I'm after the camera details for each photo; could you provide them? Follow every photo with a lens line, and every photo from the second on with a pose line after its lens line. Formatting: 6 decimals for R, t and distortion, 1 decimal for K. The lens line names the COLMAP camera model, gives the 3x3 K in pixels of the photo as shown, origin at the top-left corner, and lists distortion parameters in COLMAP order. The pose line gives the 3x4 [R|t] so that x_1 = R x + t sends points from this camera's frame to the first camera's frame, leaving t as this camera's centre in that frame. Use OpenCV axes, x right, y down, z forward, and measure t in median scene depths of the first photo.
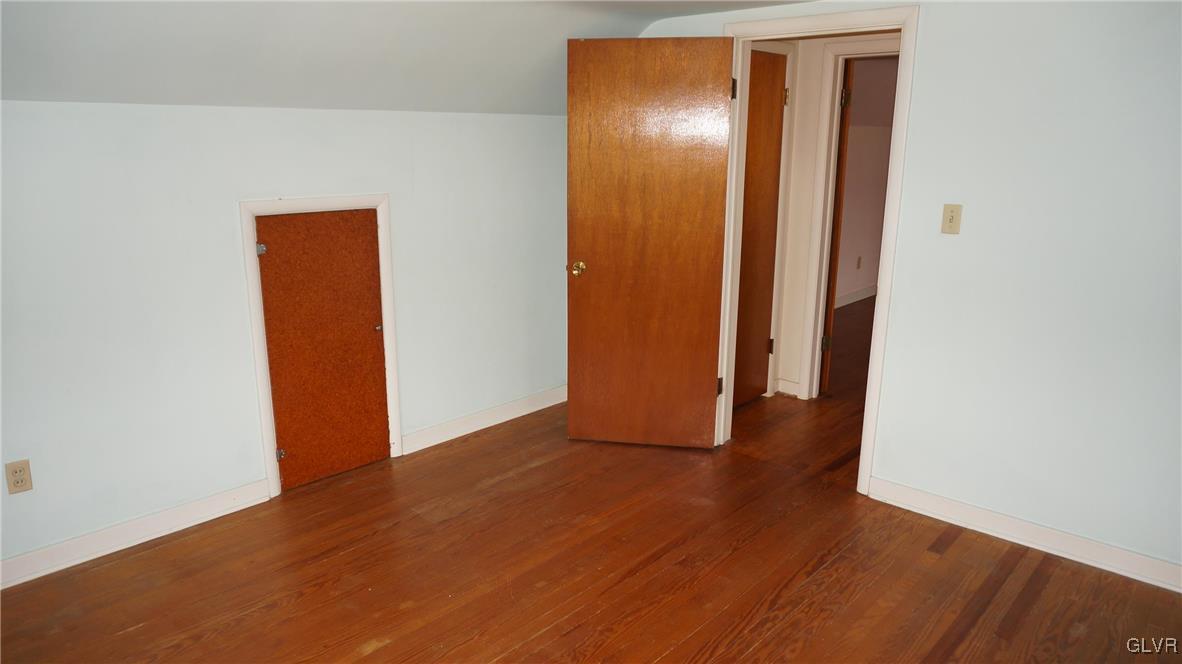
lens RADIAL K [[788.5, 0, 591.0], [0, 788.5, 332.0], [0, 0, 1]] dist [-0.053847, 0.031568]
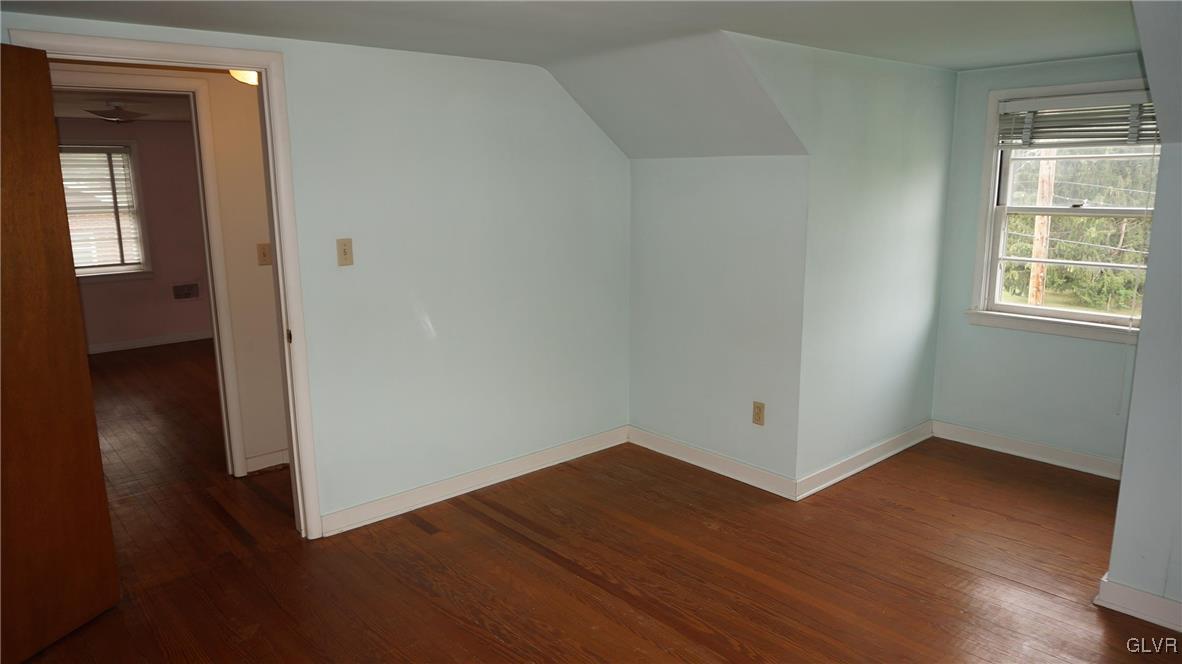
lens RADIAL K [[788.5, 0, 591.0], [0, 788.5, 332.0], [0, 0, 1]] dist [-0.053847, 0.031568]
pose [[0.105619, -0.203216, 0.973421, -0.602507], [0.254465, 0.951826, 0.171098, -0.139992], [-0.961297, 0.229631, 0.152242, 0.530934]]
